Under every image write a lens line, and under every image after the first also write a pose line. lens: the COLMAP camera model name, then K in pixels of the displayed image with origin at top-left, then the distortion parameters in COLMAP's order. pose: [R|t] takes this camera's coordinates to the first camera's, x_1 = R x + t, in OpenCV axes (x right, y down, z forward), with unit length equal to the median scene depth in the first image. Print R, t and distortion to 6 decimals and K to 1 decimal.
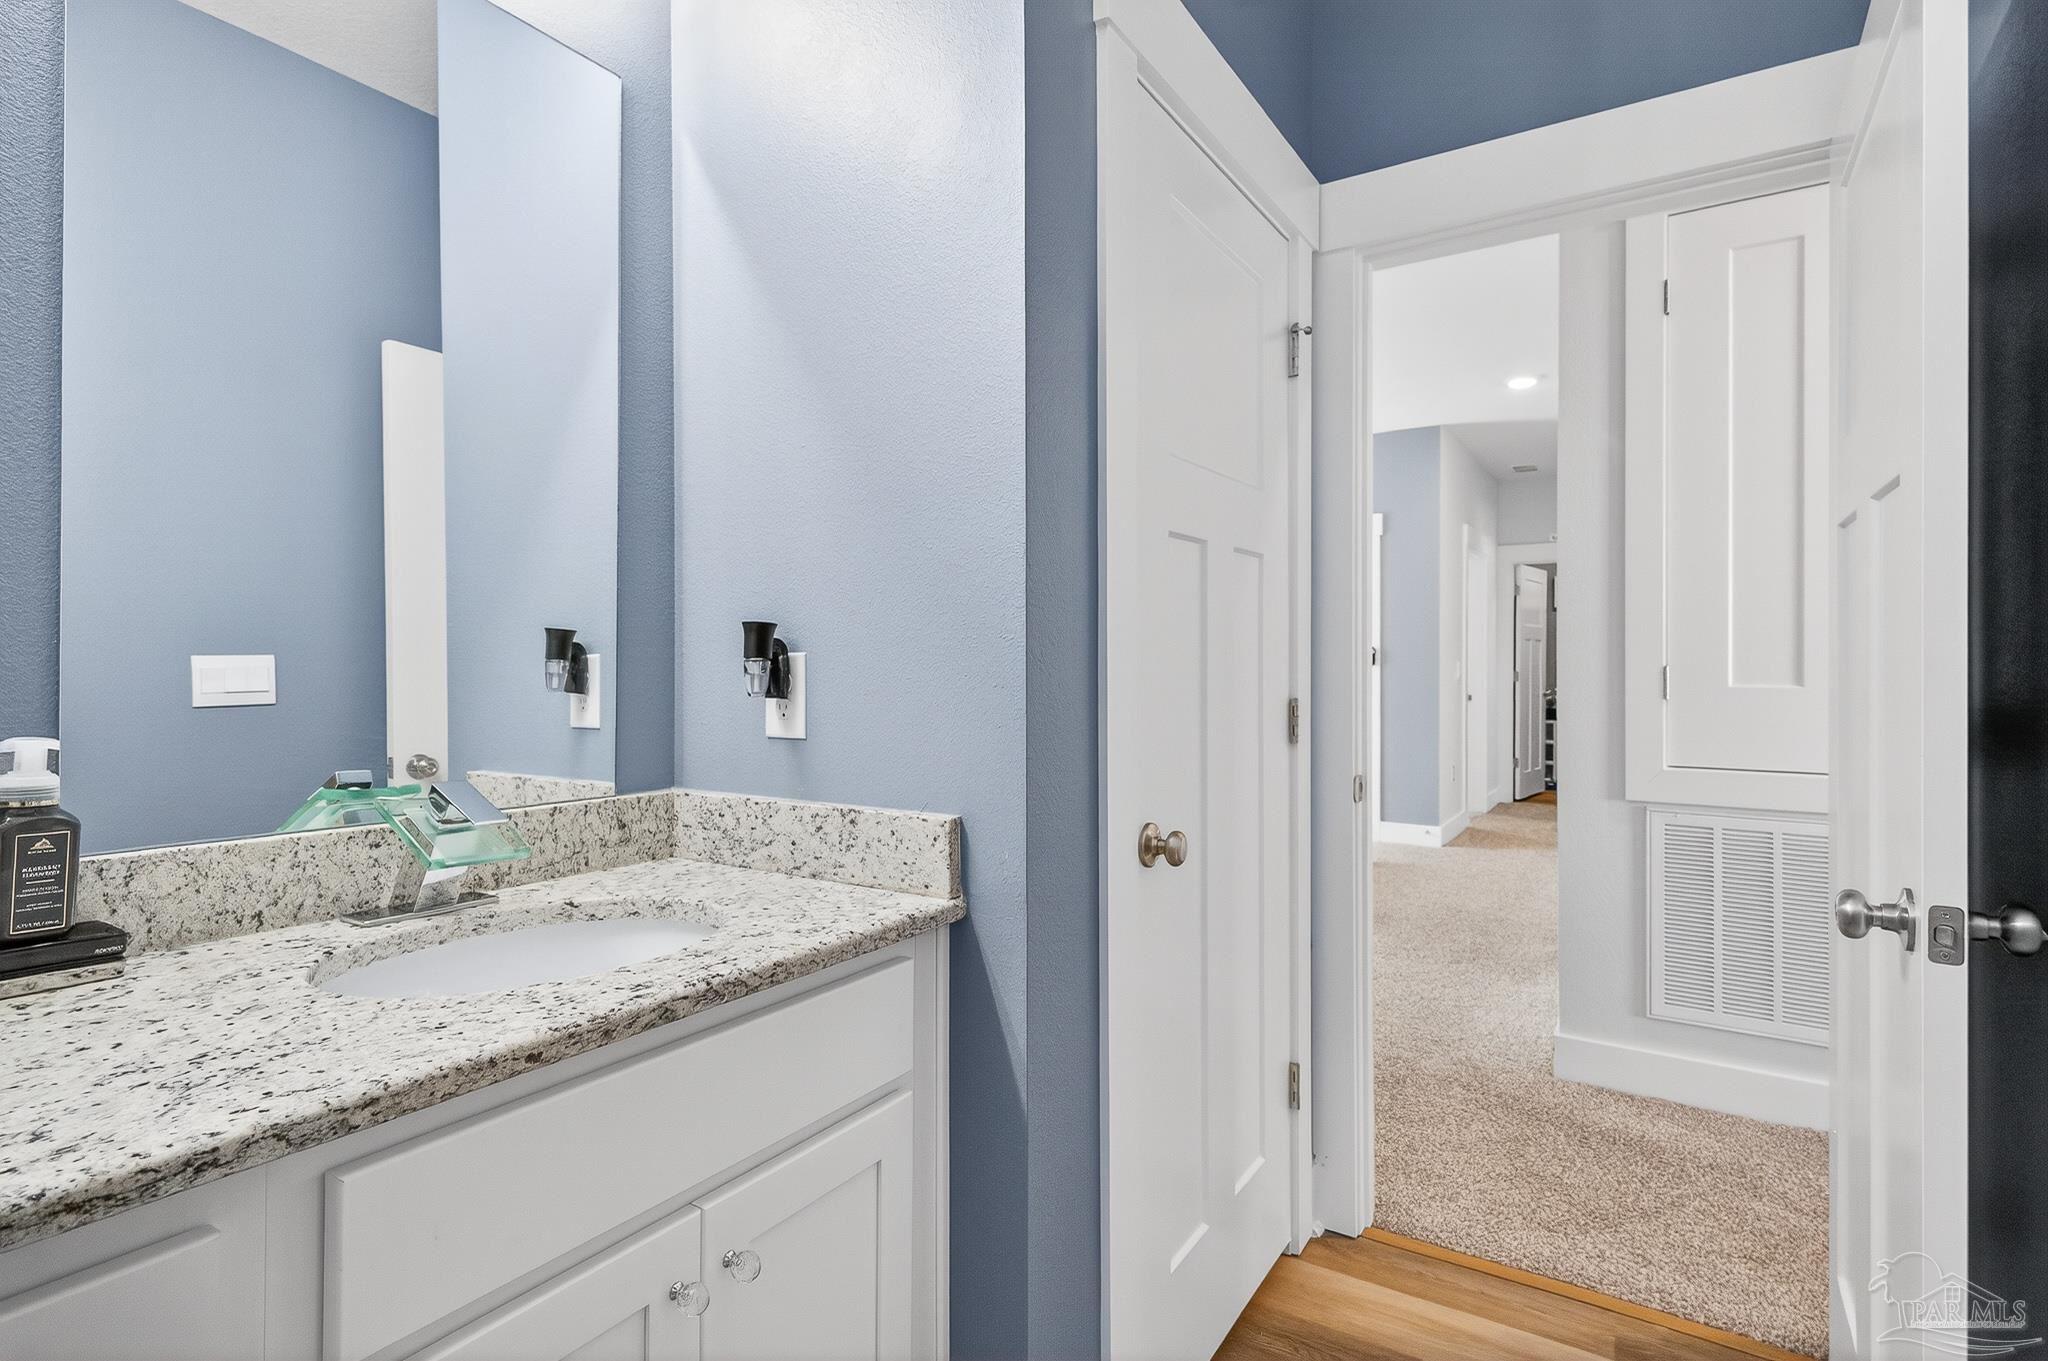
lens RADIAL K [[1005.7, 0, 1017.7], [0, 1005.7, 672.1], [0, 0, 1]] dist [-0.004001, -0.000306]
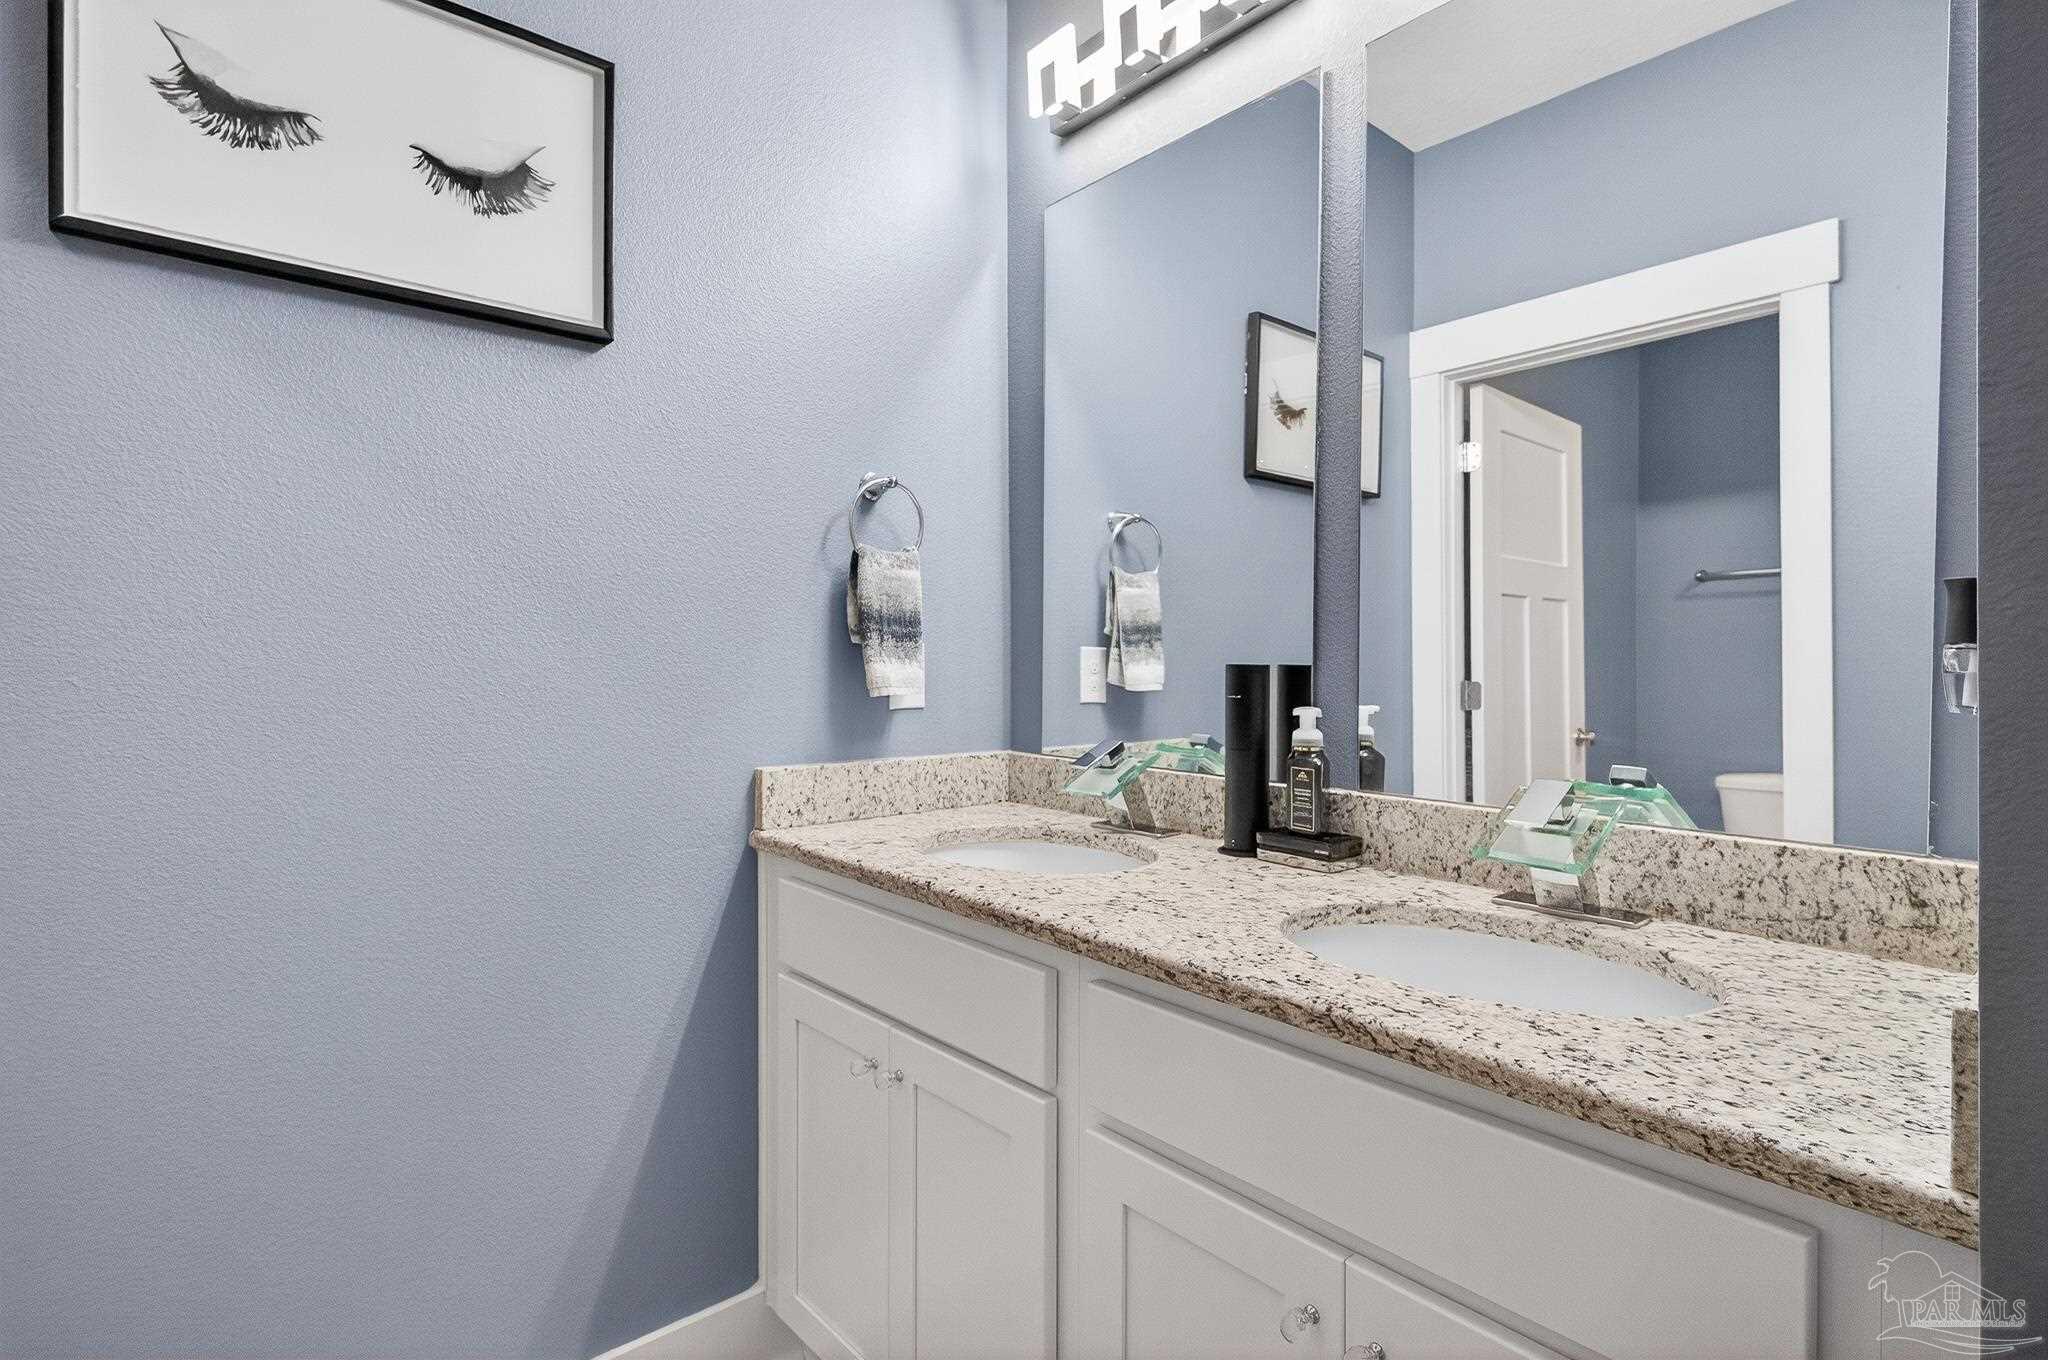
lens RADIAL K [[1005.7, 0, 1018.4], [0, 1005.7, 672.2], [0, 0, 1]] dist [-0.004001, -0.000306]
pose [[-0.304290, 0.006776, -0.952555, 0.568473], [-0.002810, 0.999964, 0.008011, -0.001725], [0.952575, 0.005114, -0.304260, 0.890082]]
